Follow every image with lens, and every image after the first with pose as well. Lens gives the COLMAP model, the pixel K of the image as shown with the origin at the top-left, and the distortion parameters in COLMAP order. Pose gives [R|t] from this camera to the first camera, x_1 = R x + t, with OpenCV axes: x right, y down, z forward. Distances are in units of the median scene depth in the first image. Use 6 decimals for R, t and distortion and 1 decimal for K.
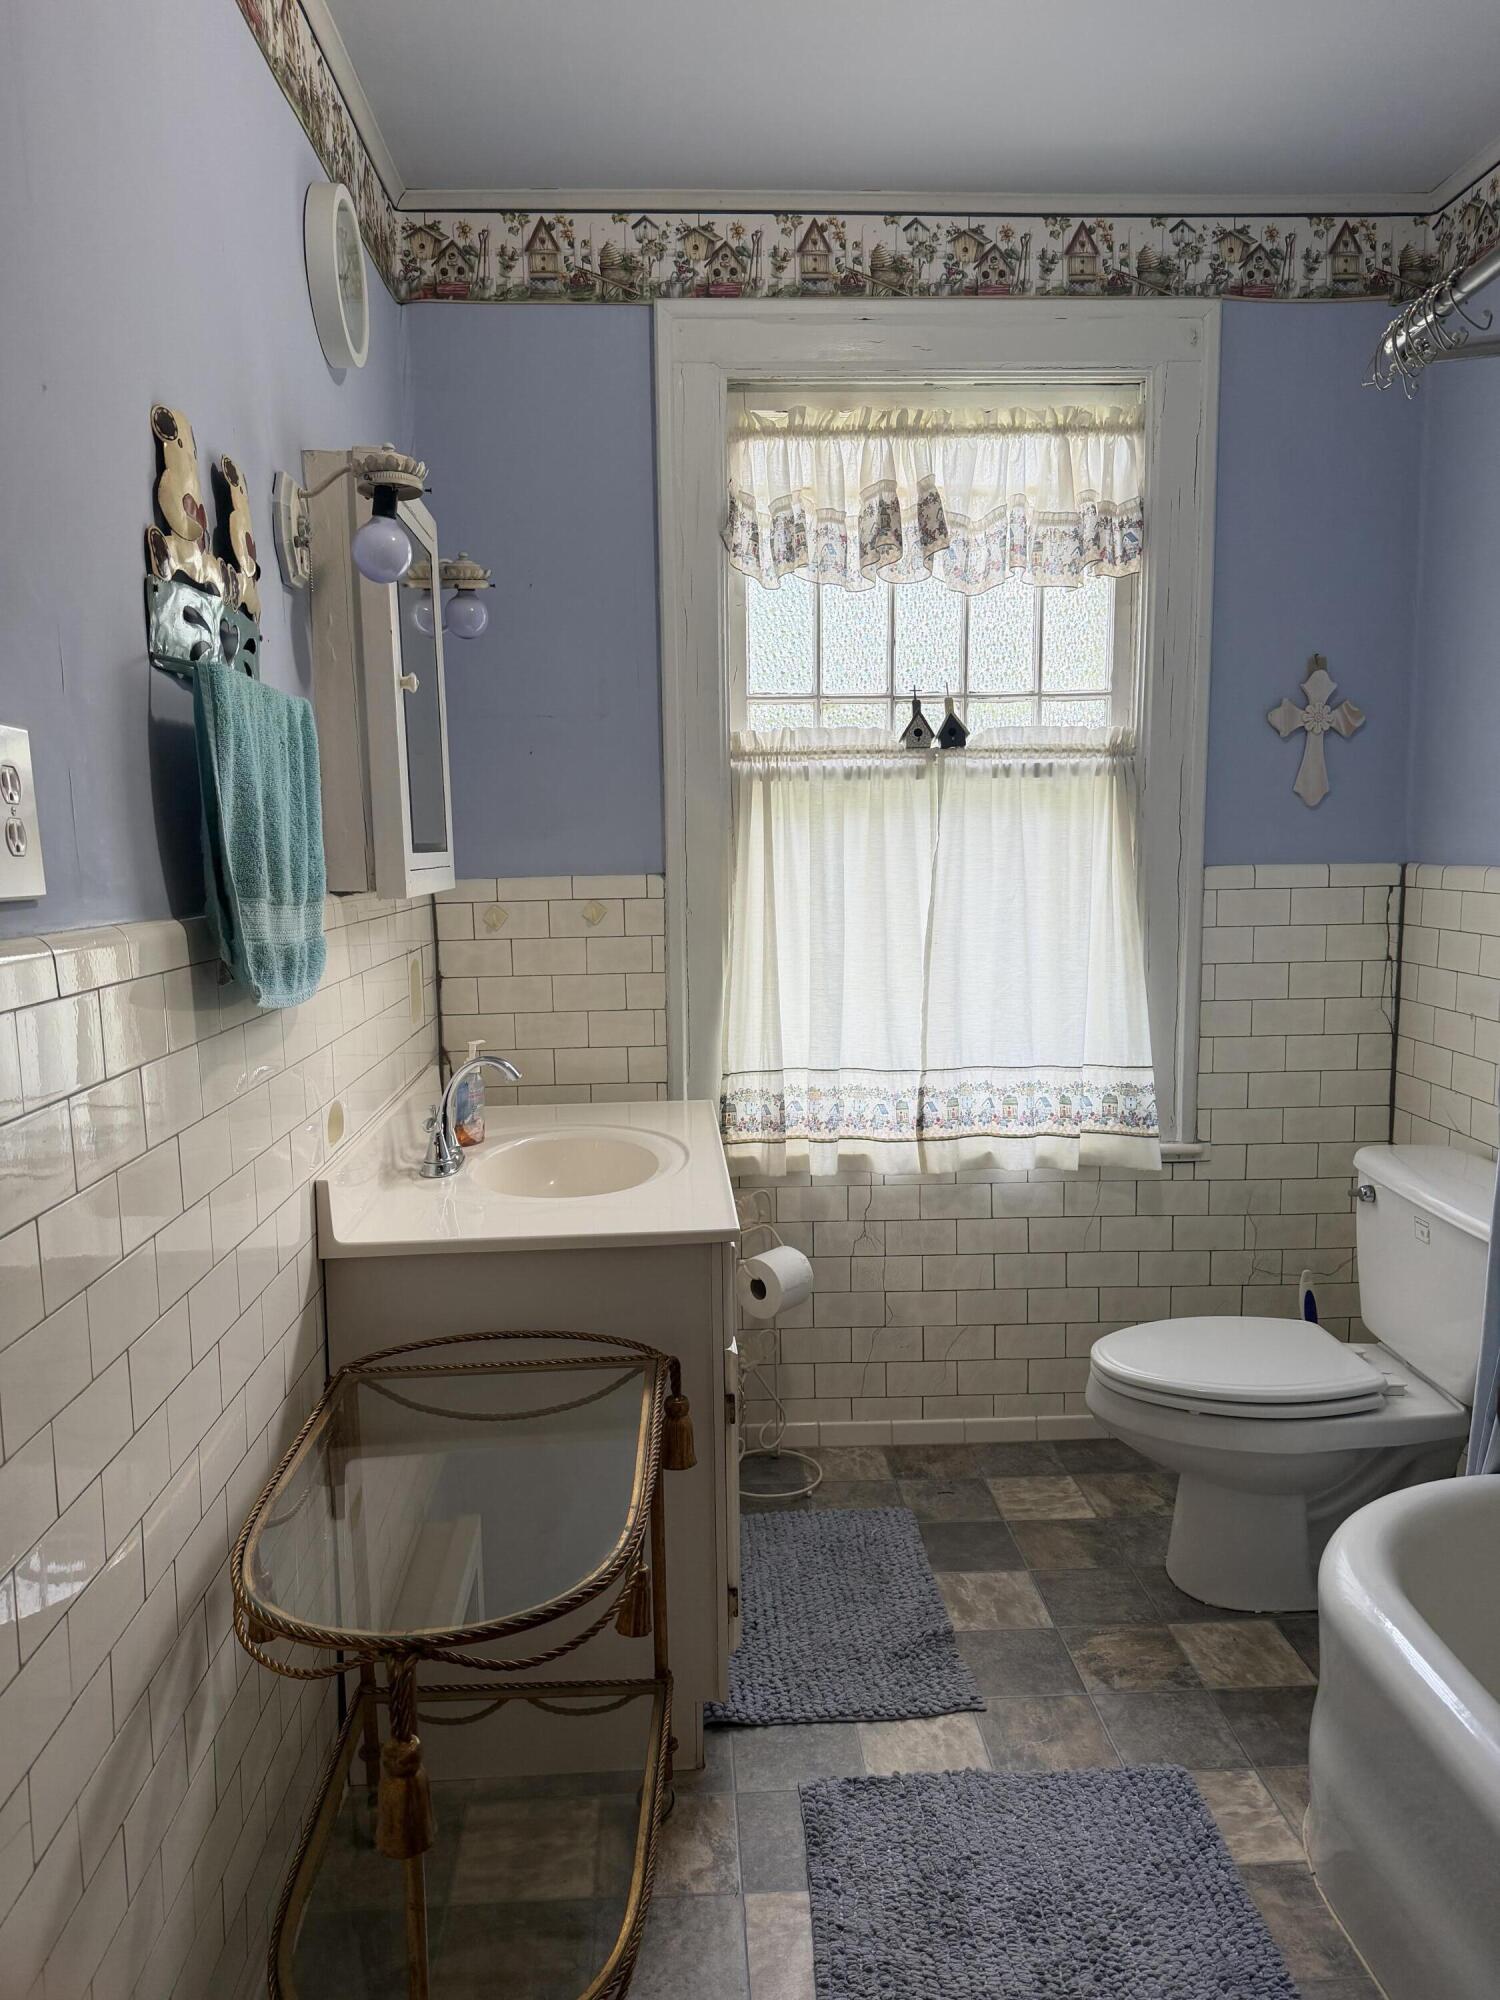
lens RADIAL K [[1412.6, 0, 737.3], [0, 1412.6, 1006.0], [0, 0, 1]] dist [0.070198, -0.021883]
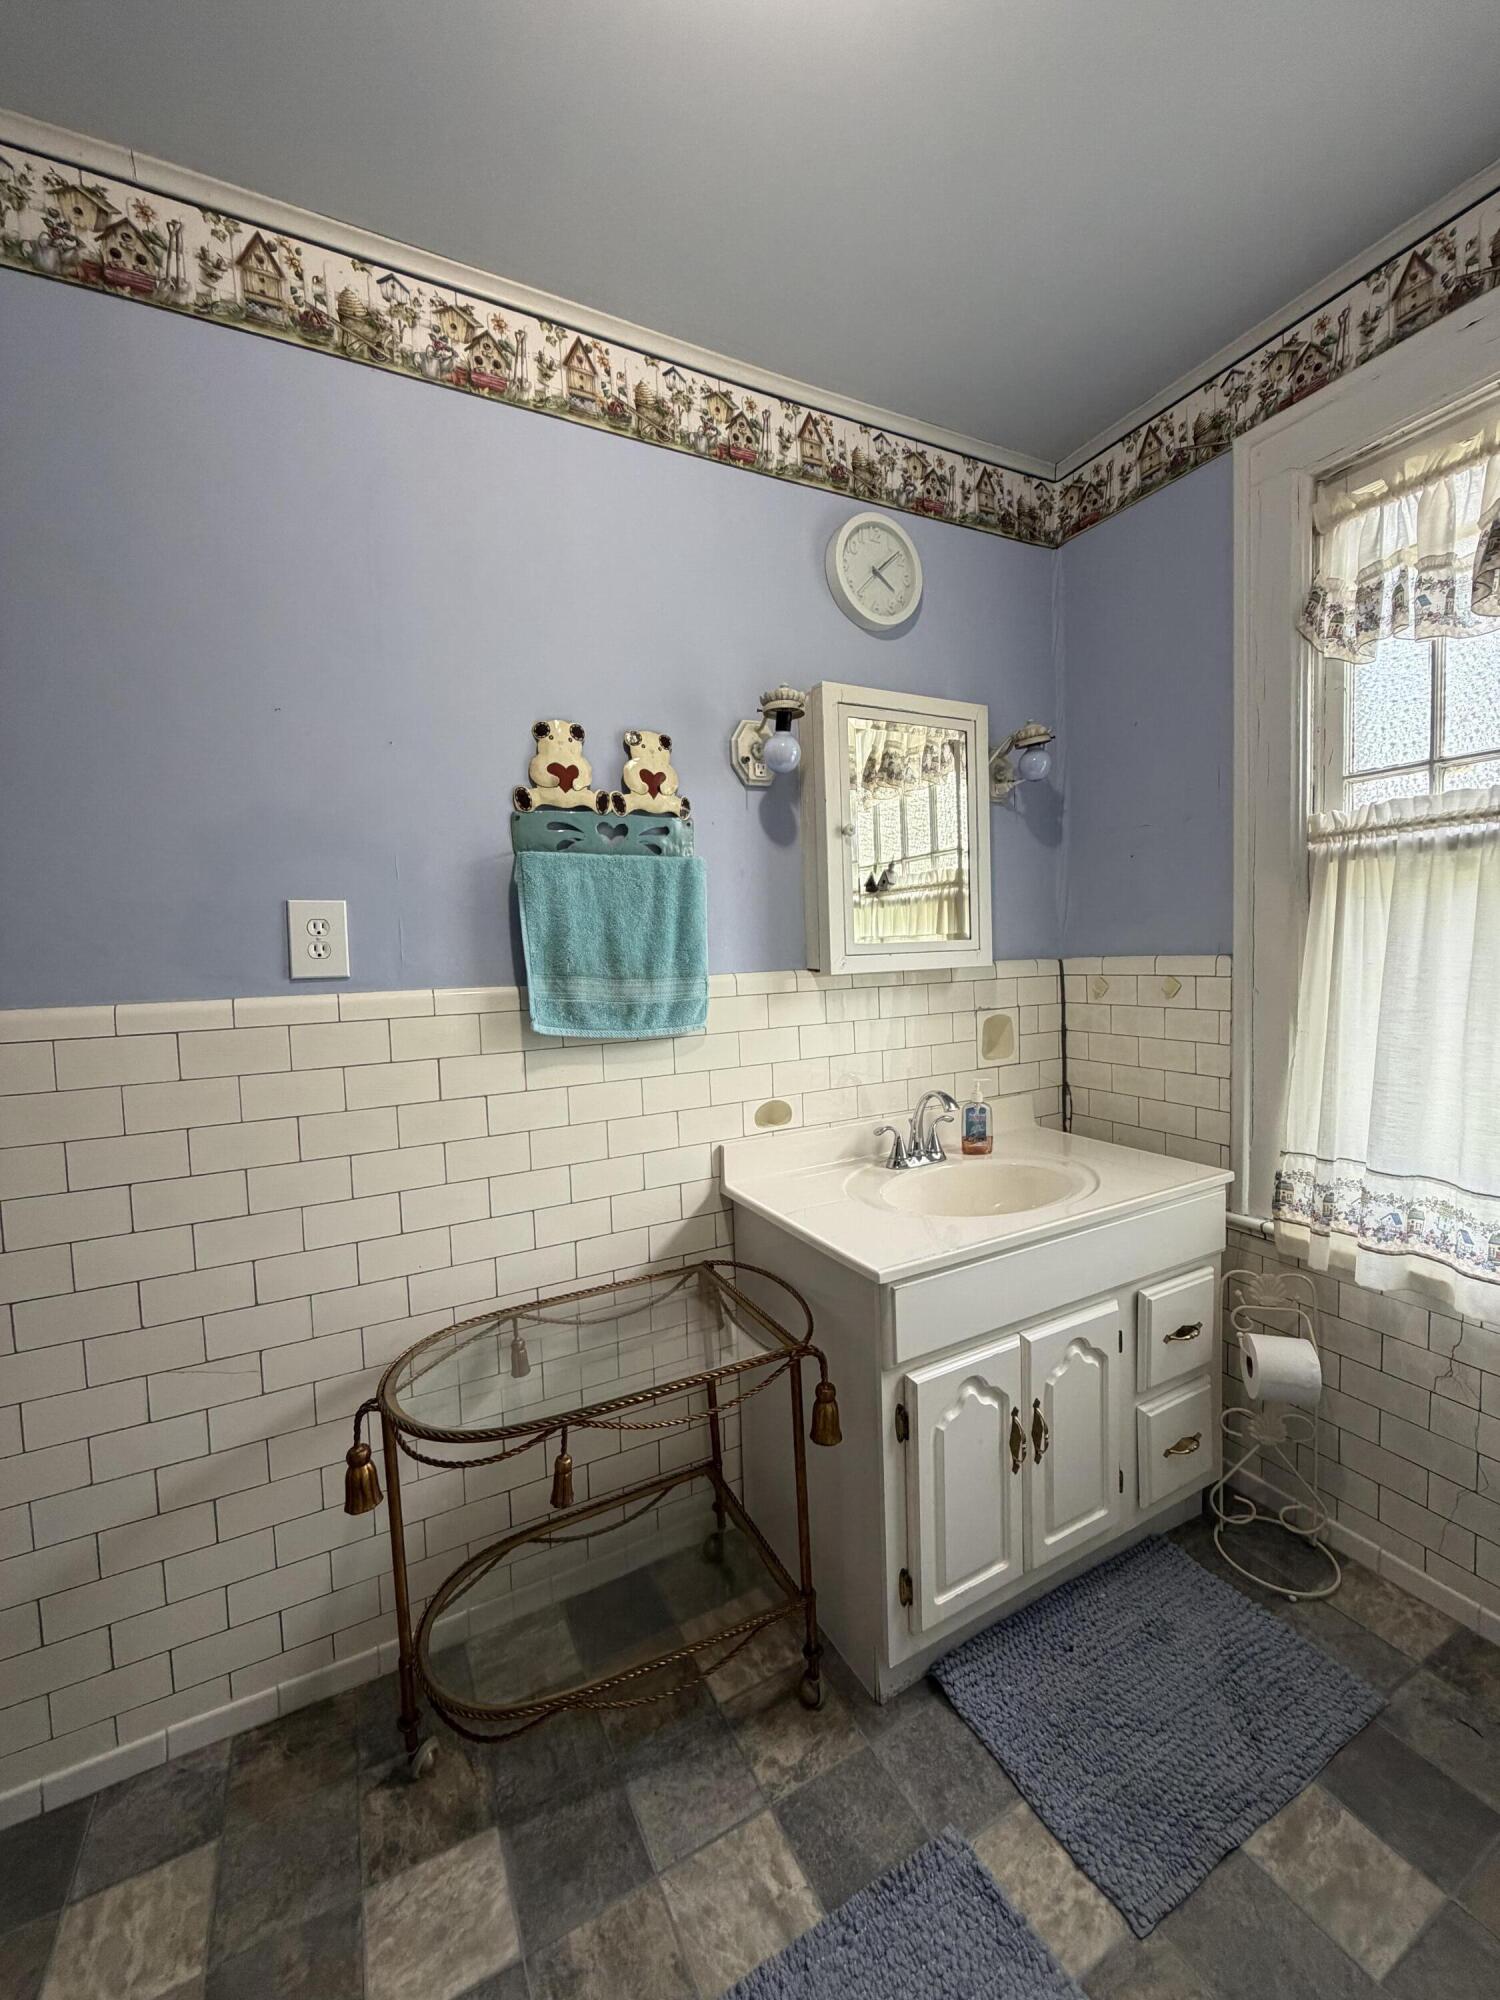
lens RADIAL K [[796.0, 0, 747.2], [0, 796.0, 996.5], [0, 0, 1]] dist [-0.002119, 0.000277]
pose [[0.424933, 0.059340, -0.903278, 0.343758], [-0.079016, 0.996472, 0.028290, -0.049721], [0.901770, 0.059352, 0.428122, 0.404937]]
